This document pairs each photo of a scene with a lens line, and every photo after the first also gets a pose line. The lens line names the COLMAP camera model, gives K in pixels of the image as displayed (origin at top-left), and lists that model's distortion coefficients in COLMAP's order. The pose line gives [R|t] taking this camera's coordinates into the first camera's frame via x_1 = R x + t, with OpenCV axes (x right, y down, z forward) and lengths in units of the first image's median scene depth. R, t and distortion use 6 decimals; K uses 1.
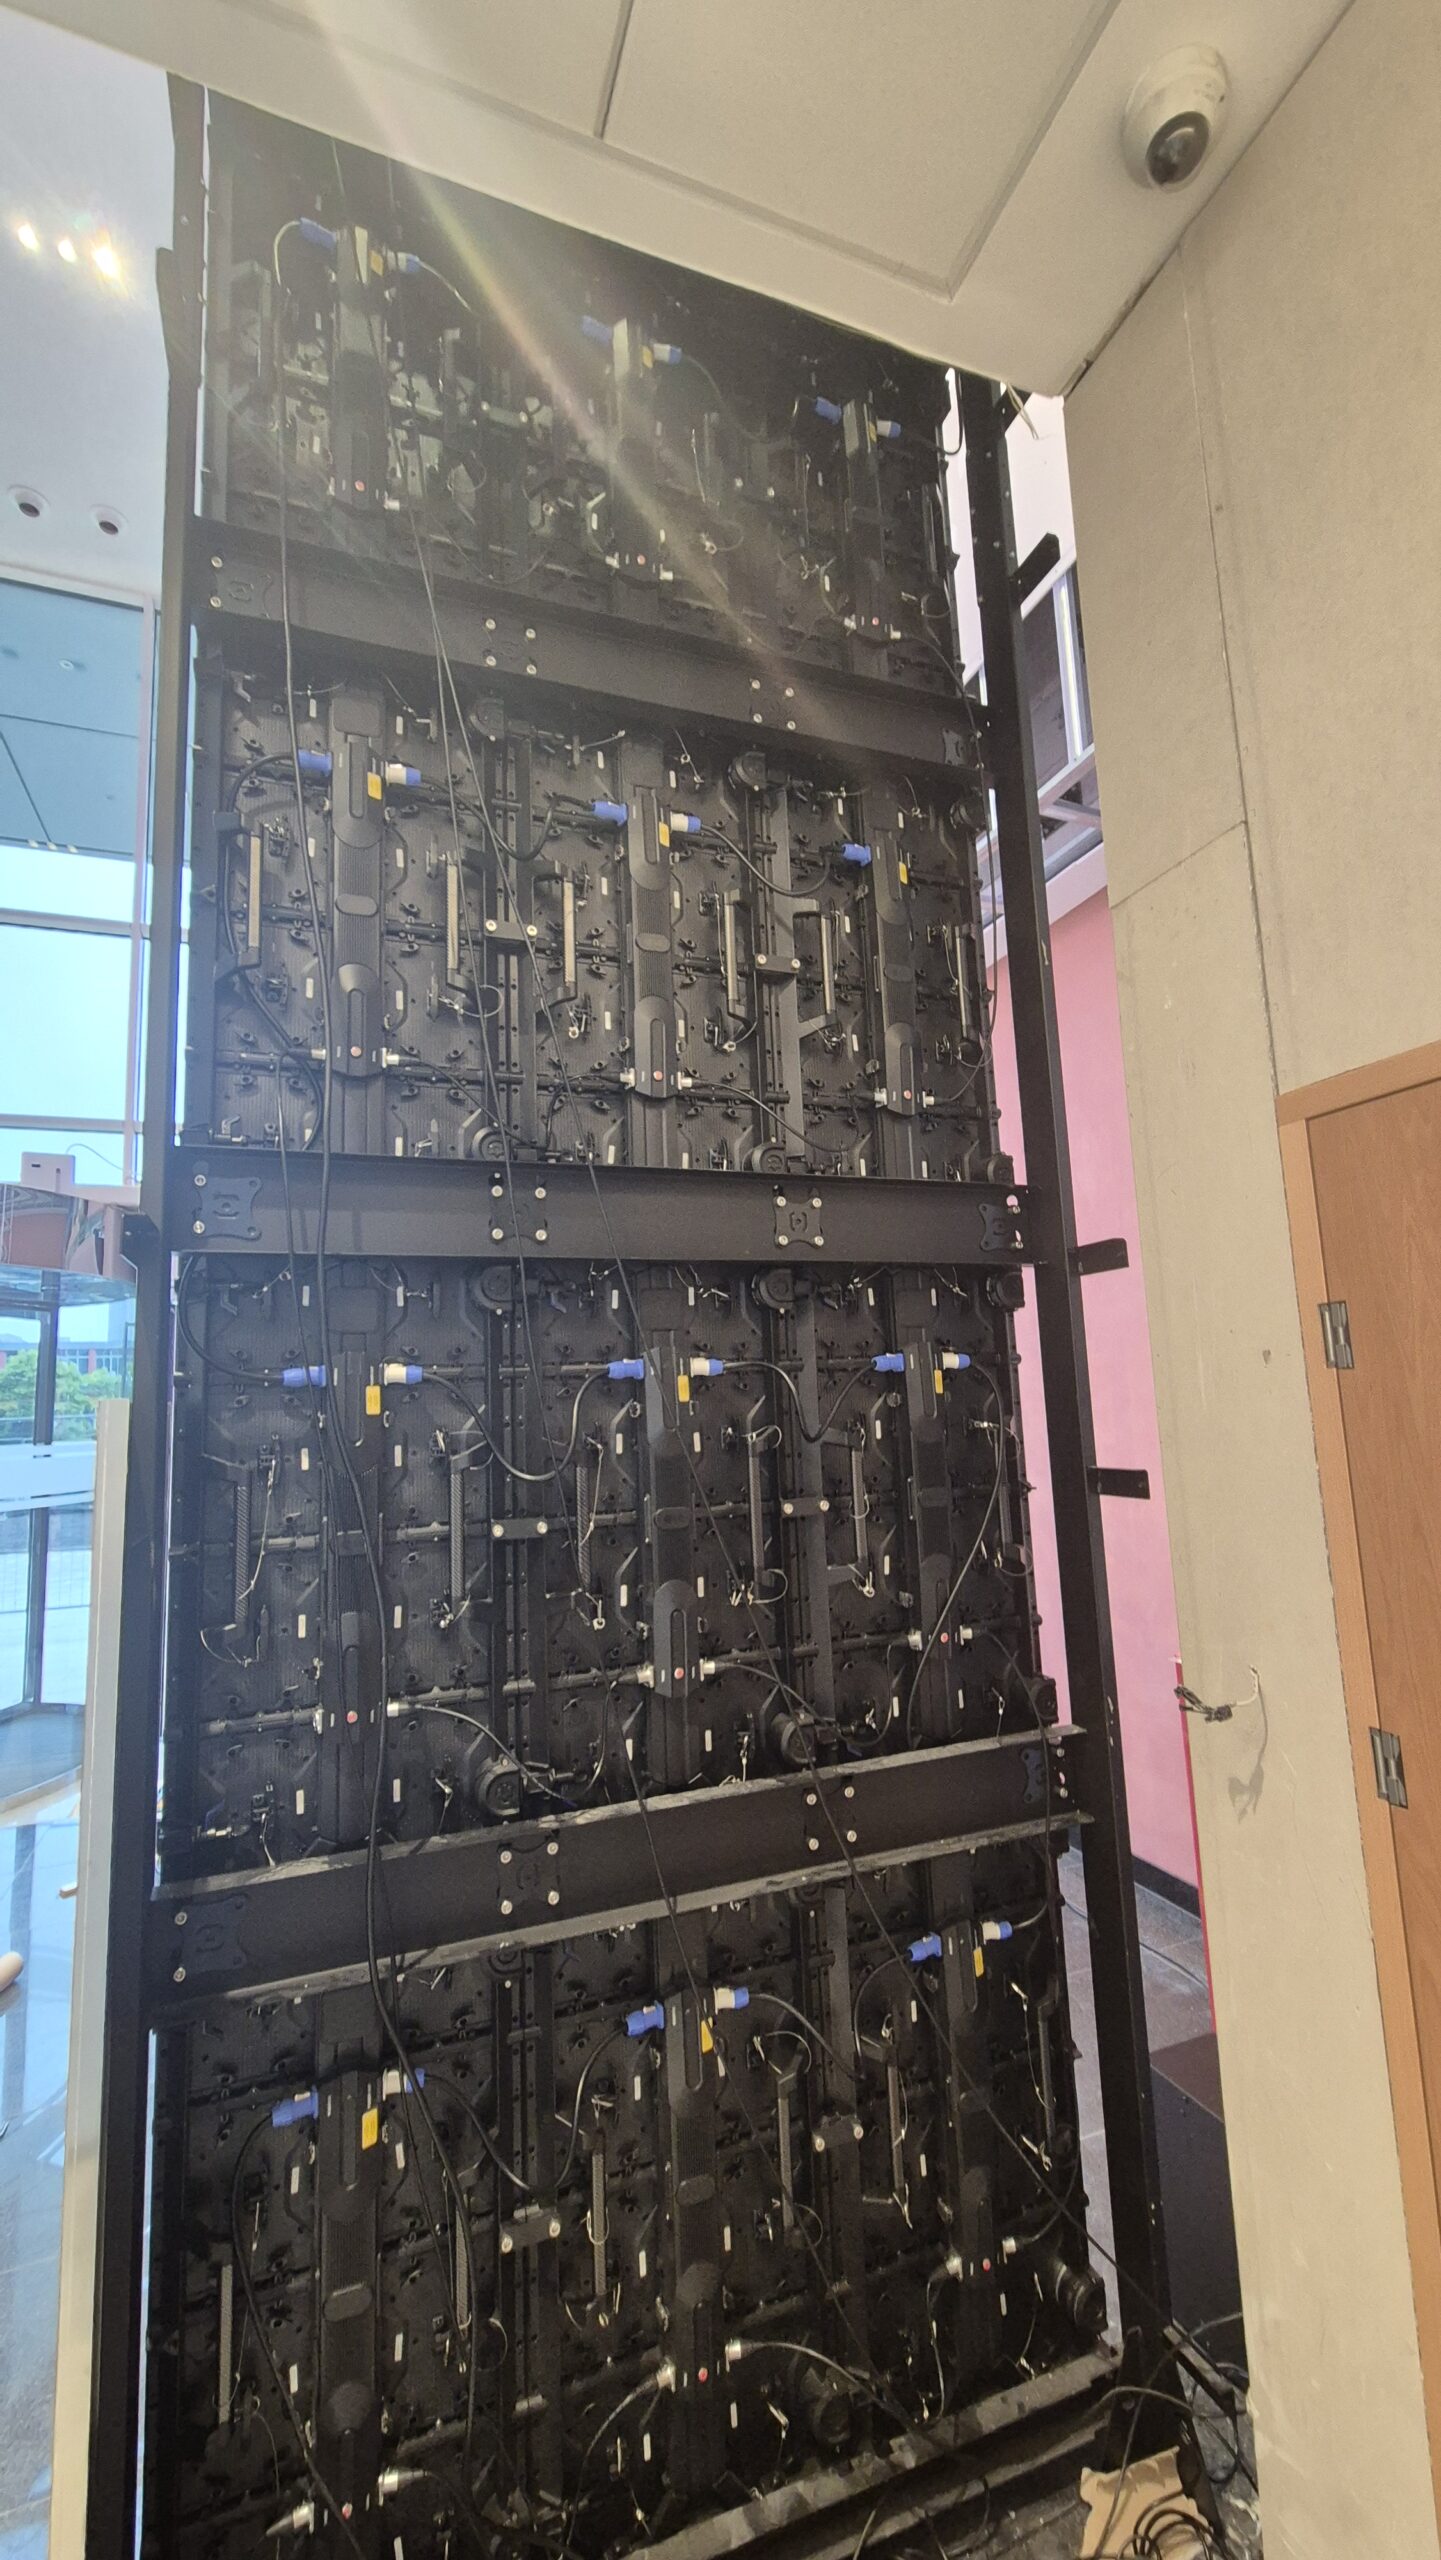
lens RADIAL K [[1057.1, 0, 712.8], [0, 1057.1, 1268.2], [0, 0, 1]] dist [-0.002052, -0.000453]
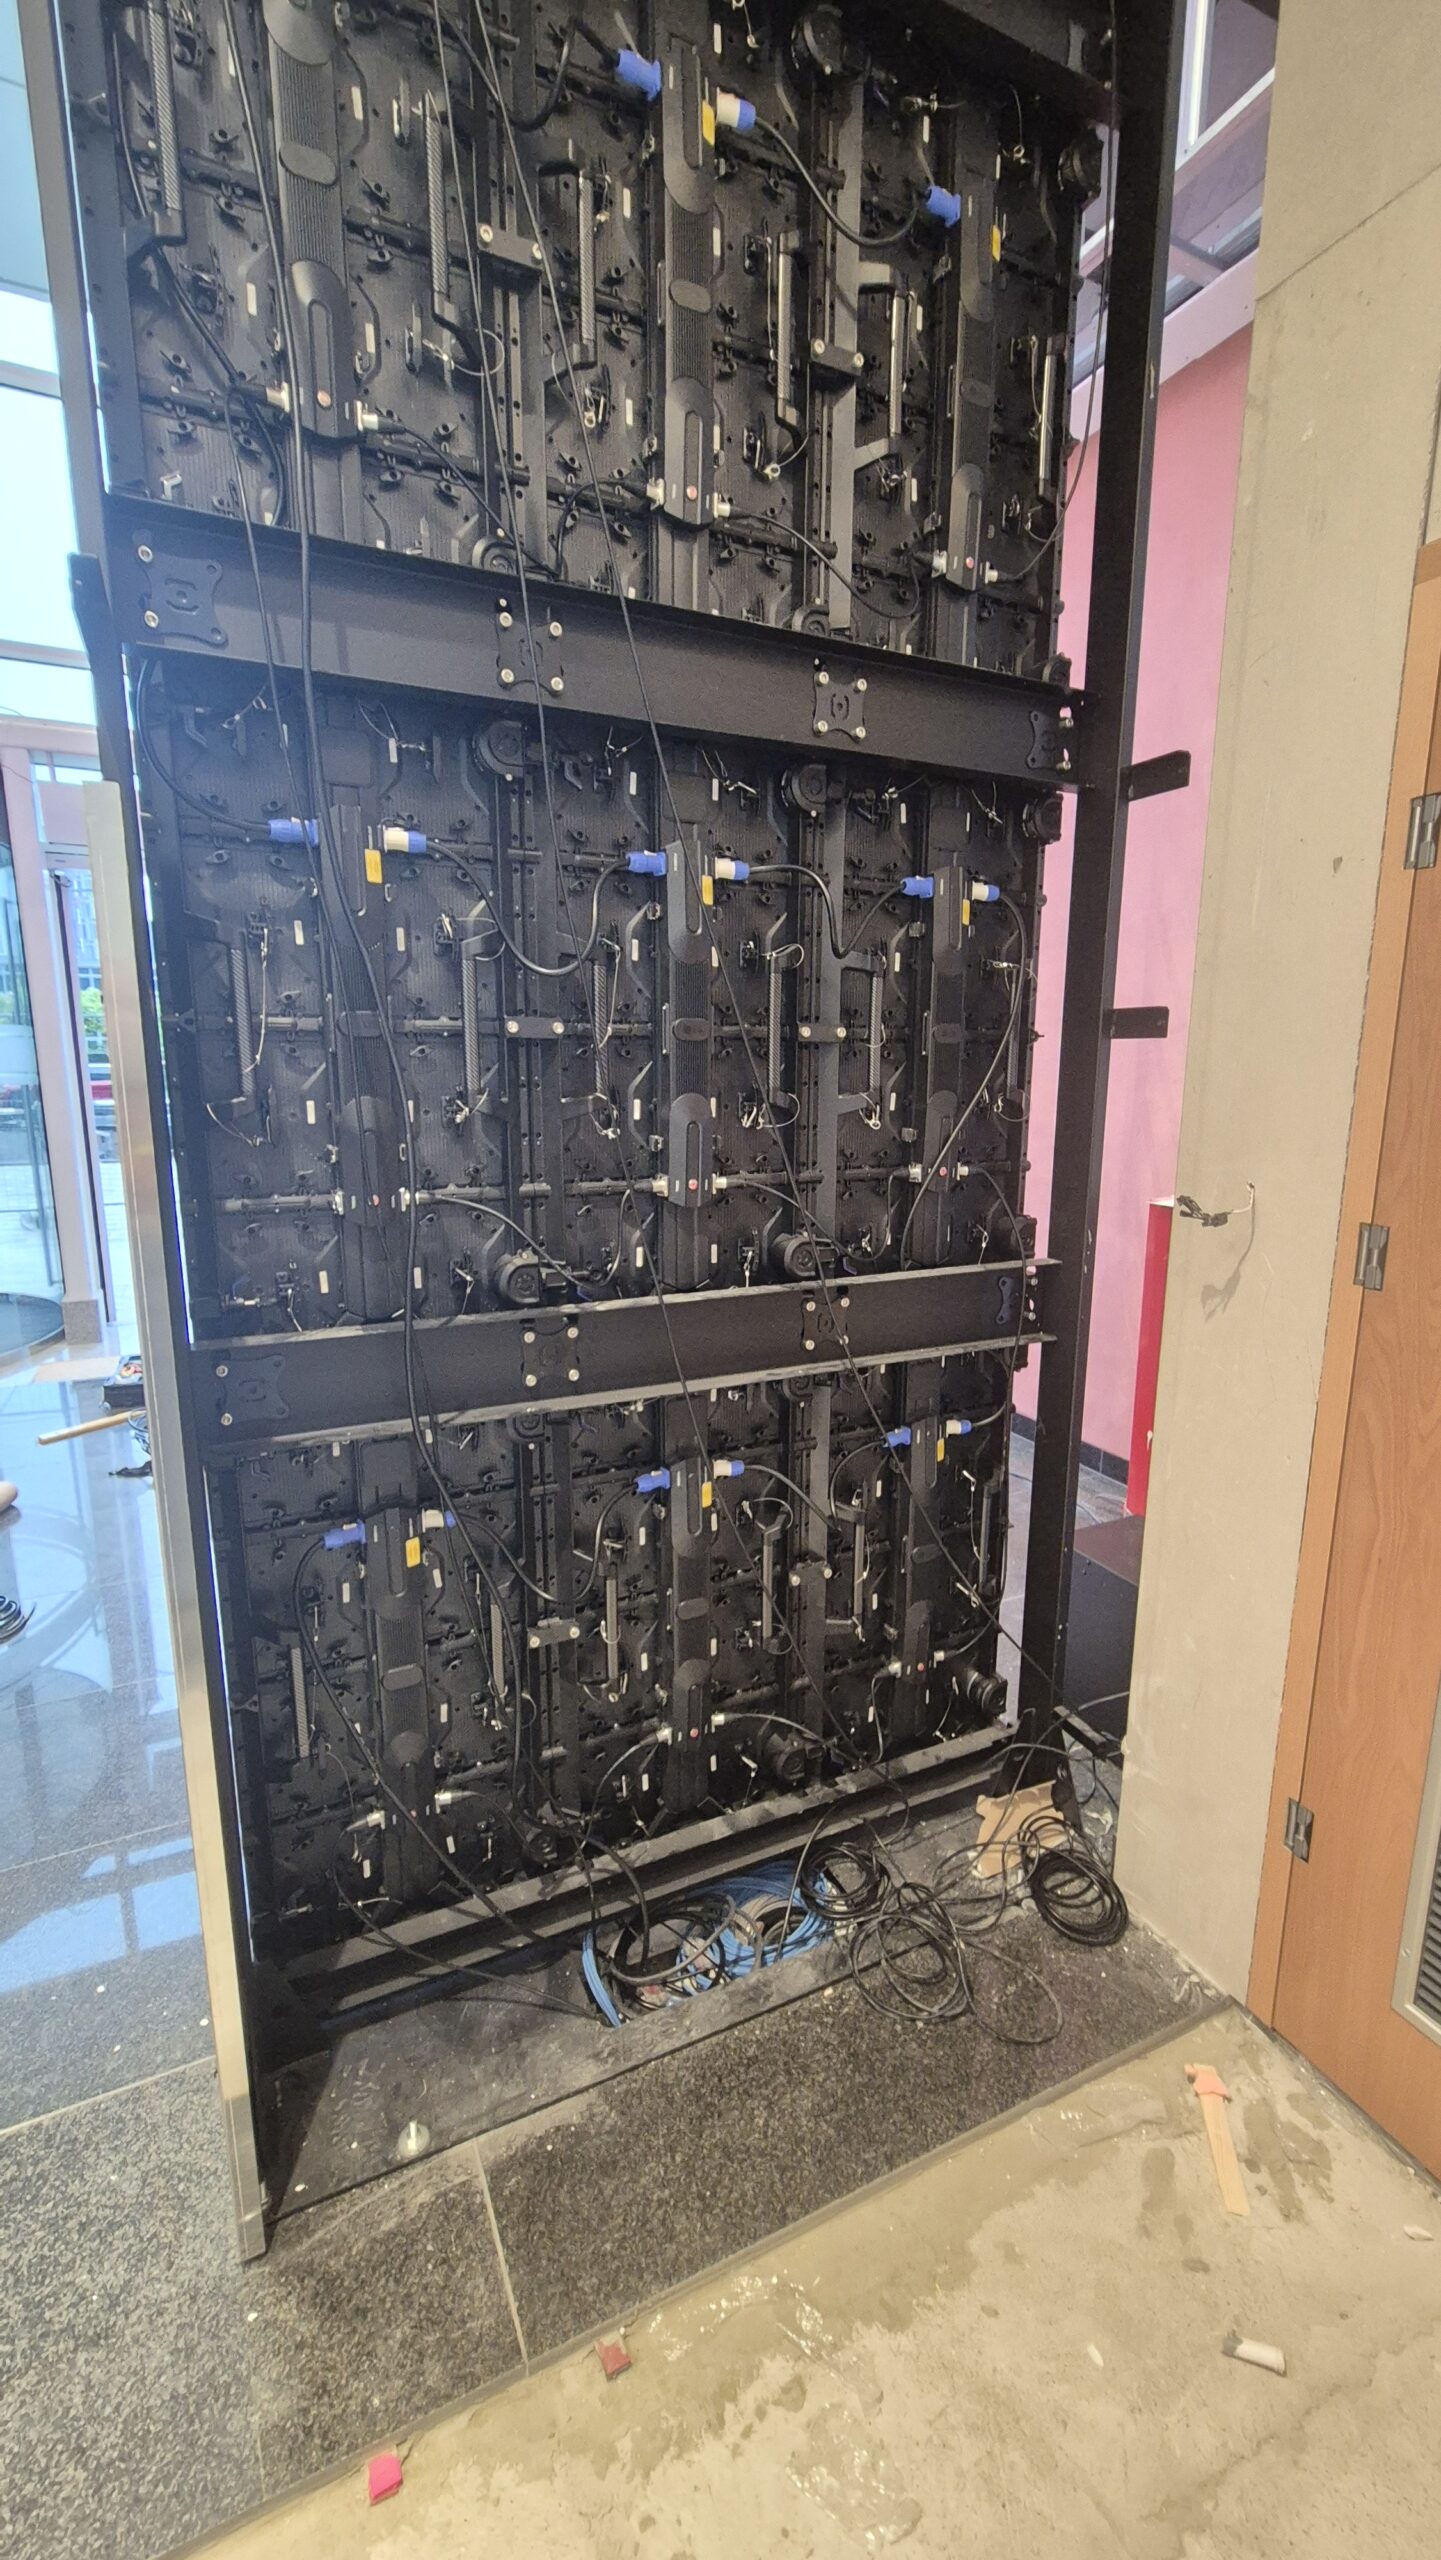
lens RADIAL K [[1057.1, 0, 724.5], [0, 1057.1, 1278.7], [0, 0, 1]] dist [-0.002052, -0.000453]
pose [[0.995378, 0.026556, 0.092288, -0.093103], [-0.055576, 0.943020, 0.328061, 0.136202], [-0.078318, -0.331673, 0.940138, 0.019017]]
